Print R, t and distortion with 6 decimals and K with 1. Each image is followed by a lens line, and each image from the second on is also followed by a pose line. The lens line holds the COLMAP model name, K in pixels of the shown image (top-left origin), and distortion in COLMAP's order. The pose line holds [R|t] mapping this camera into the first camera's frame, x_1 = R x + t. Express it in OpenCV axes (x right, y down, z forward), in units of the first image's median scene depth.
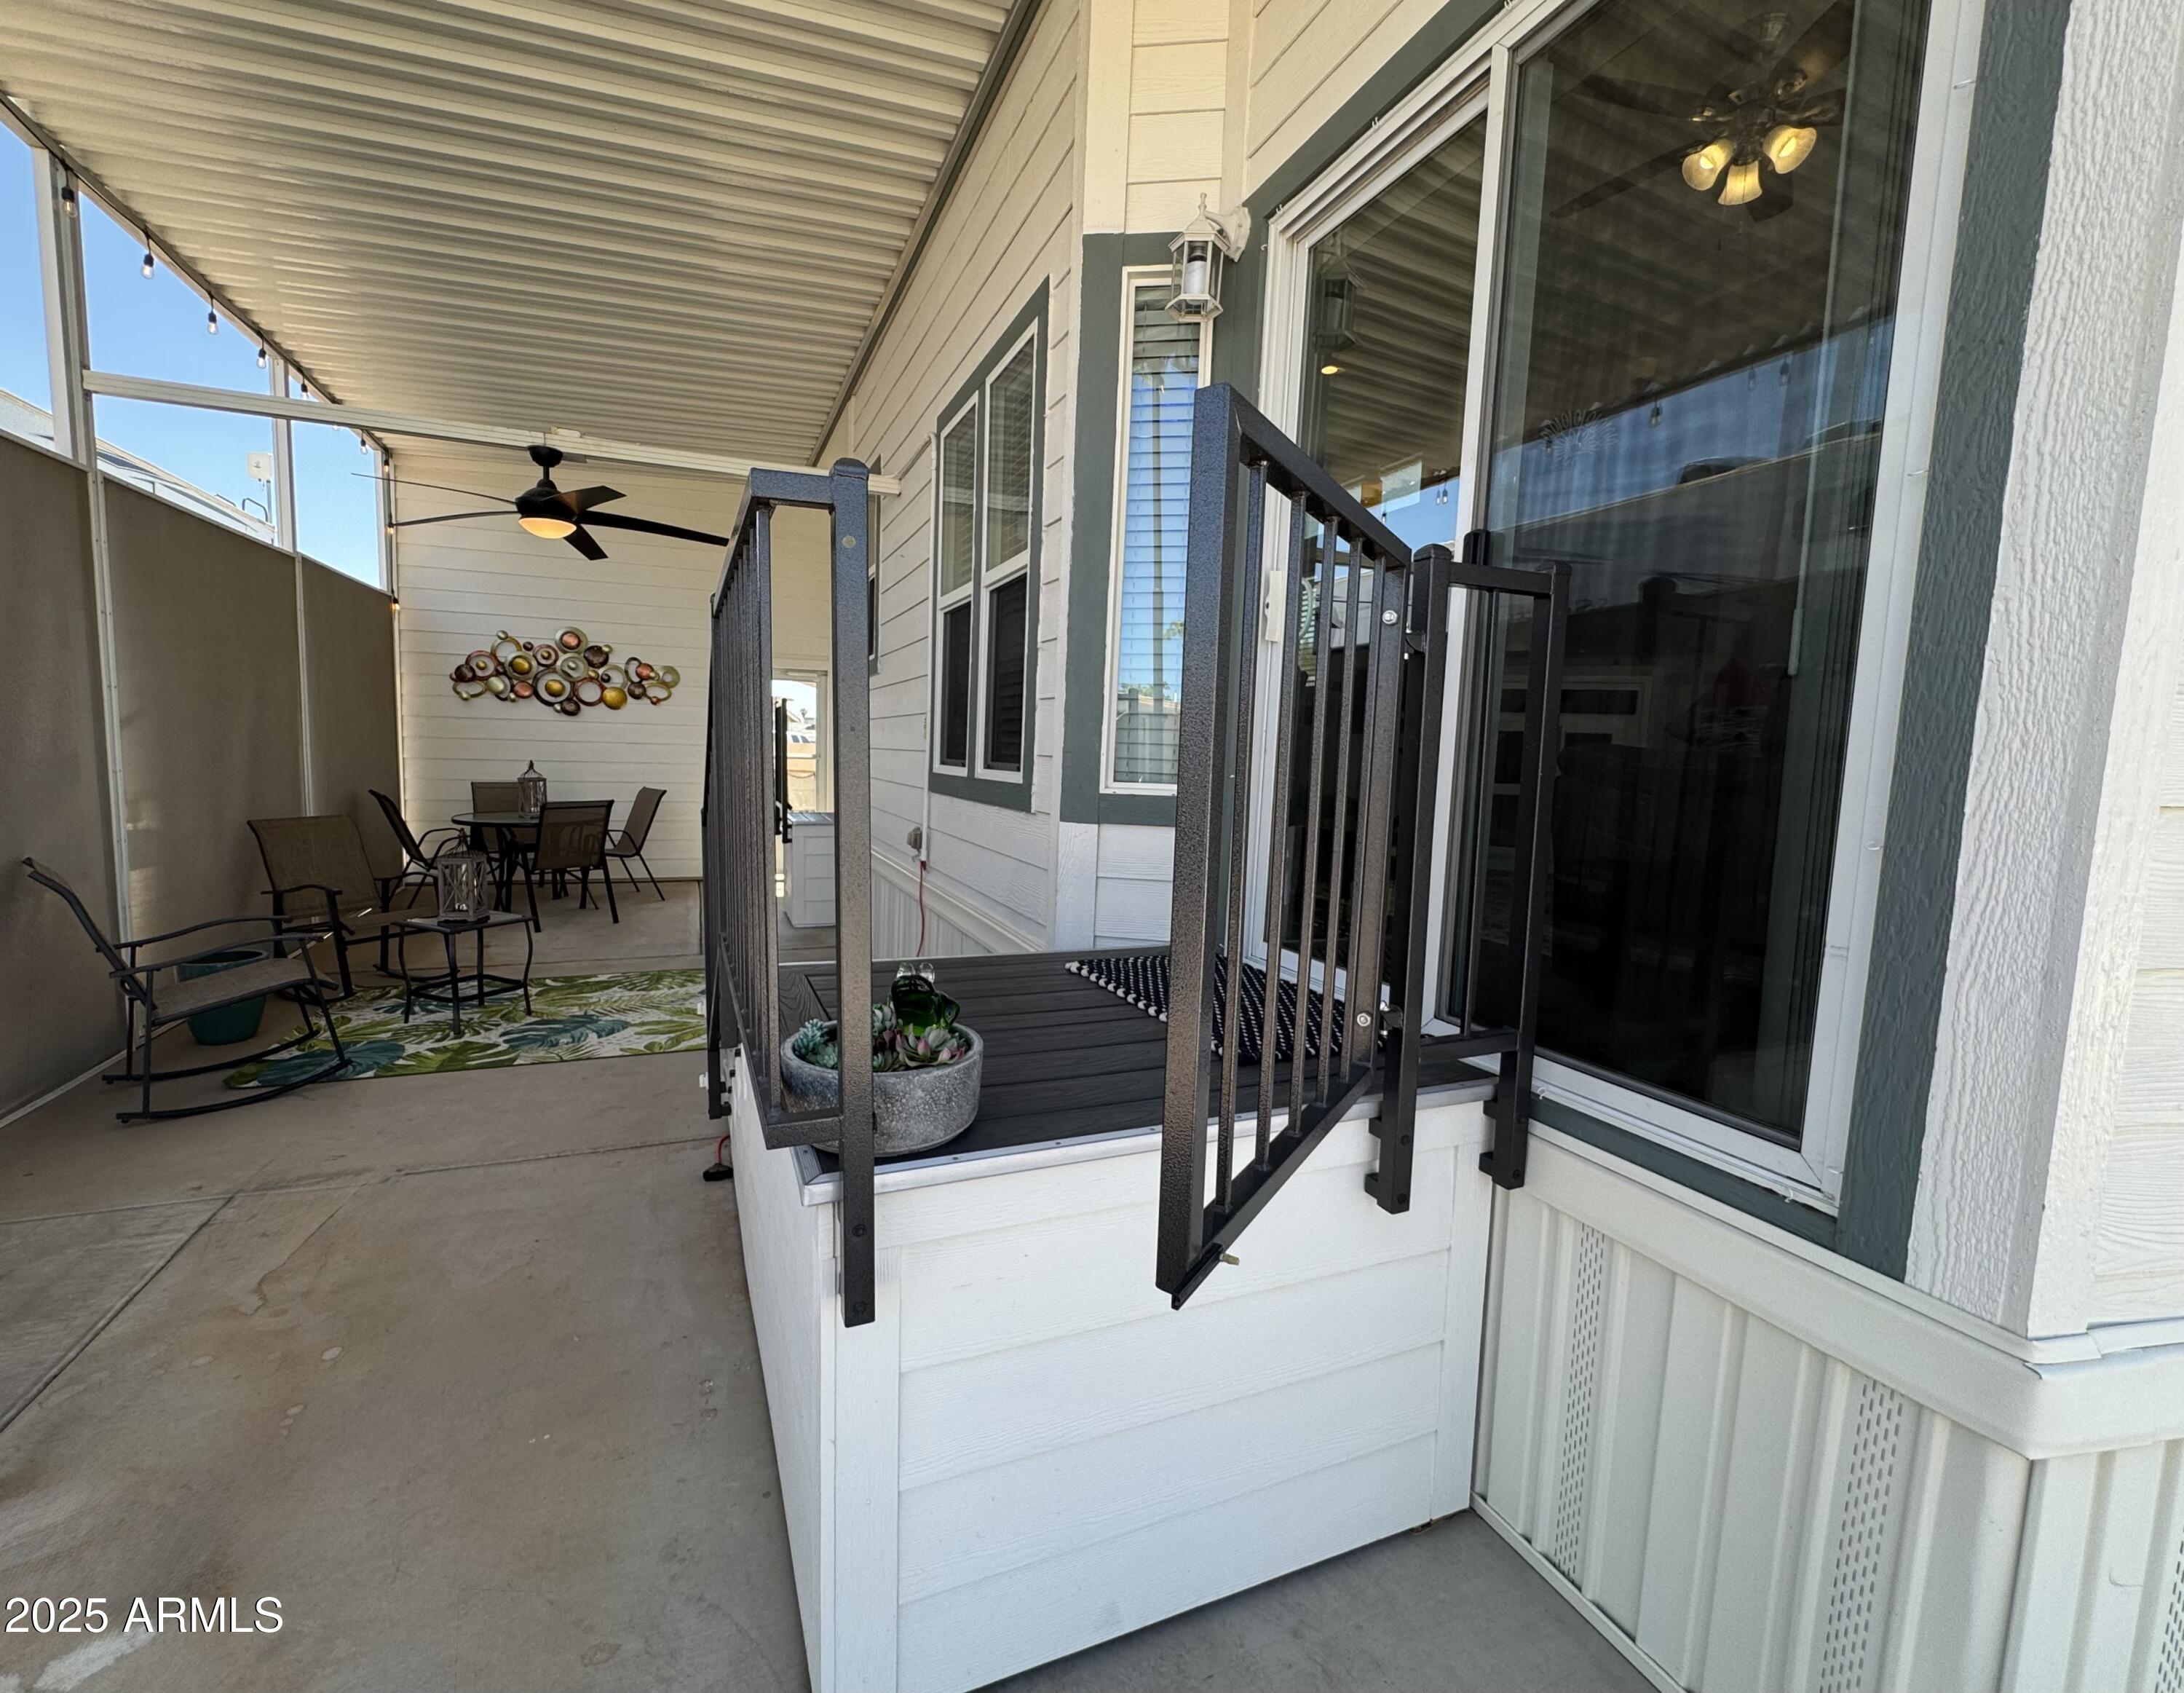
lens RADIAL K [[1035.6, 0, 1090.6], [0, 1035.6, 849.5], [0, 0, 1]] dist [-0.002387, -0.000283]
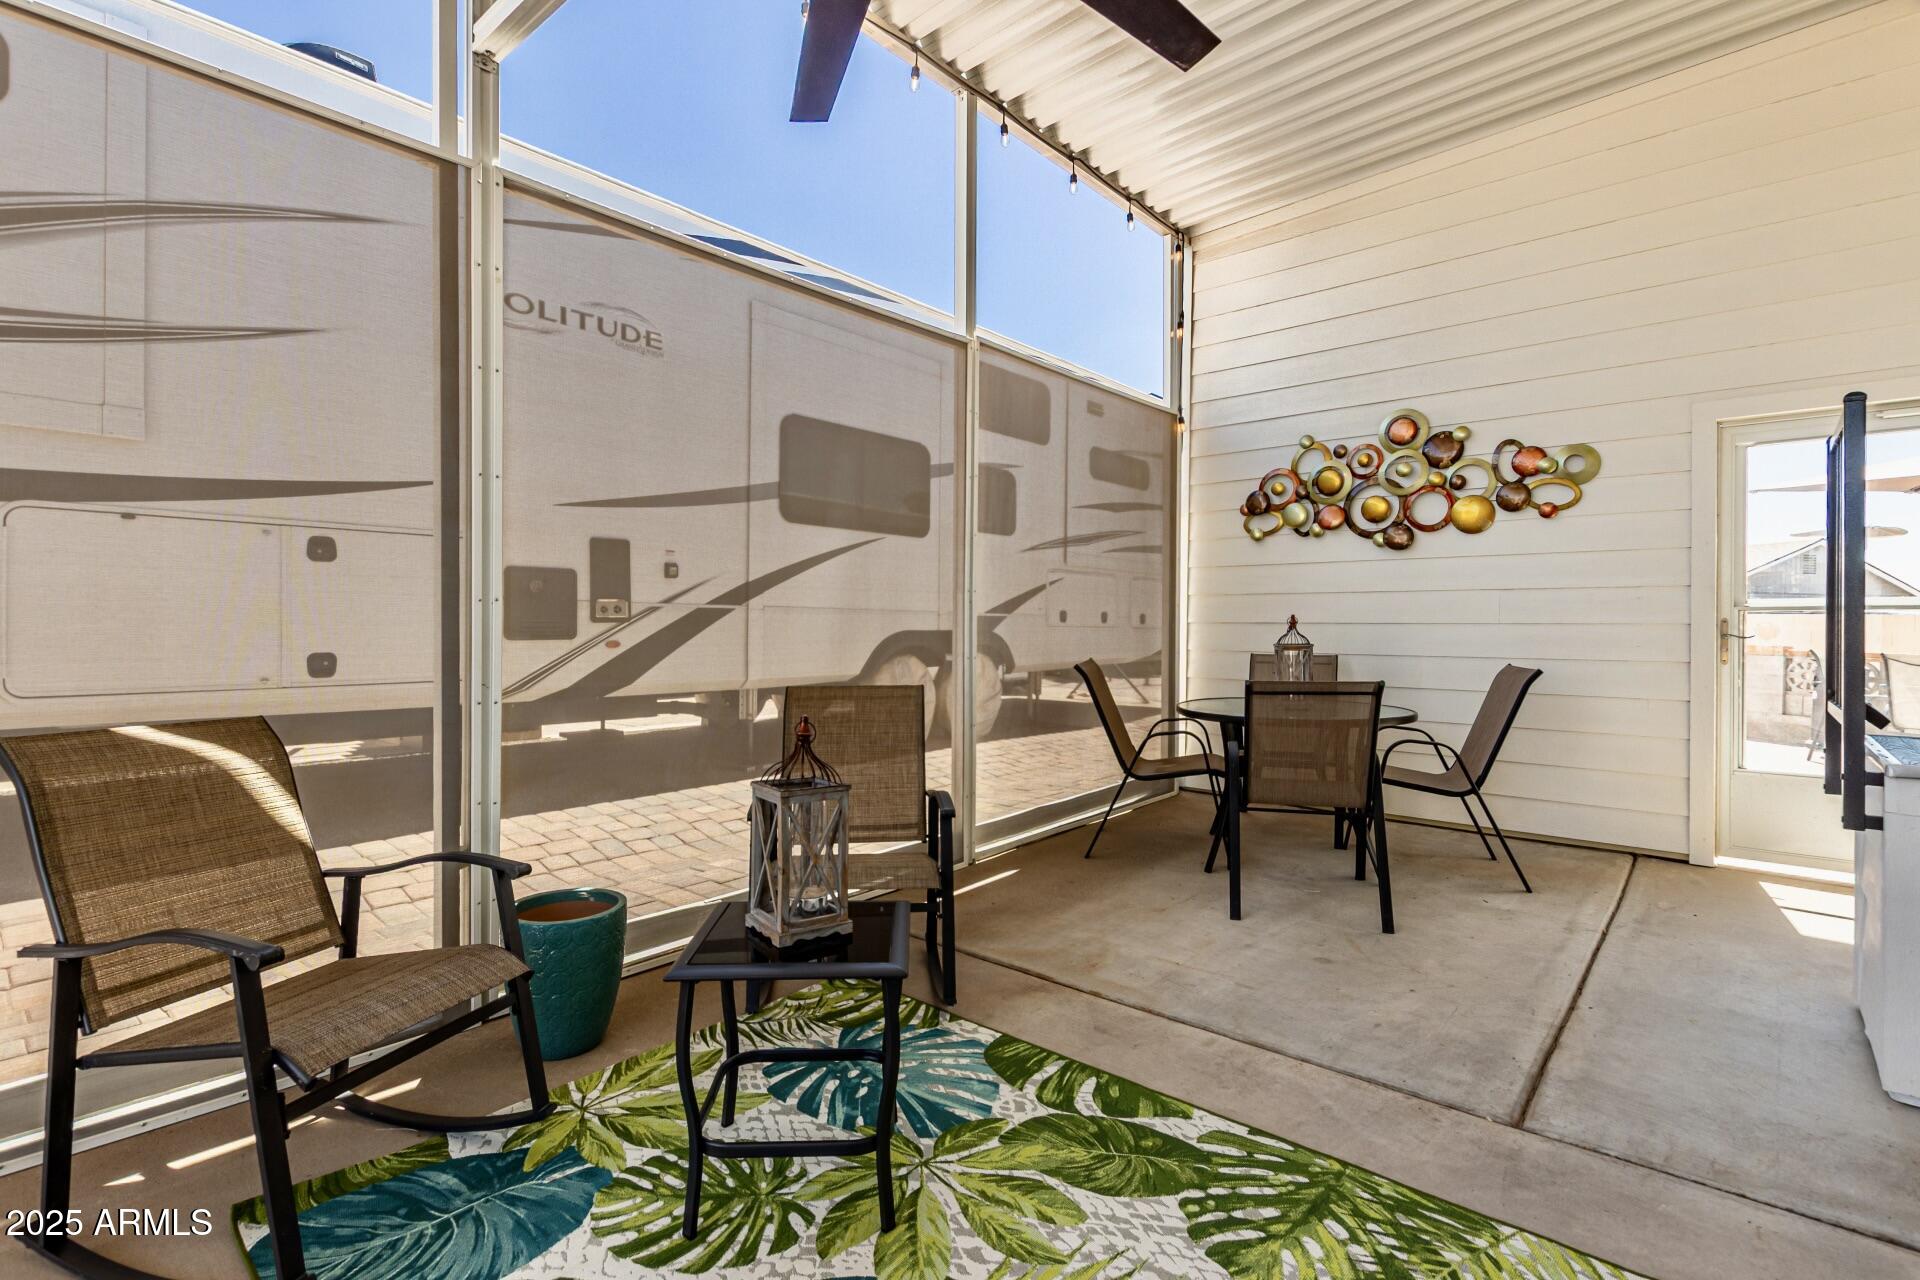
lens RADIAL K [[881.9, 0, 974.2], [0, 881.9, 626.9], [0, 0, 1]] dist [0.000943, -0.001793]
pose [[0.460746, -0.031429, -0.886976, -0.155694], [-0.084585, 0.993269, -0.079134, -0.020555], [0.883492, 0.111486, 0.454986, 0.552538]]
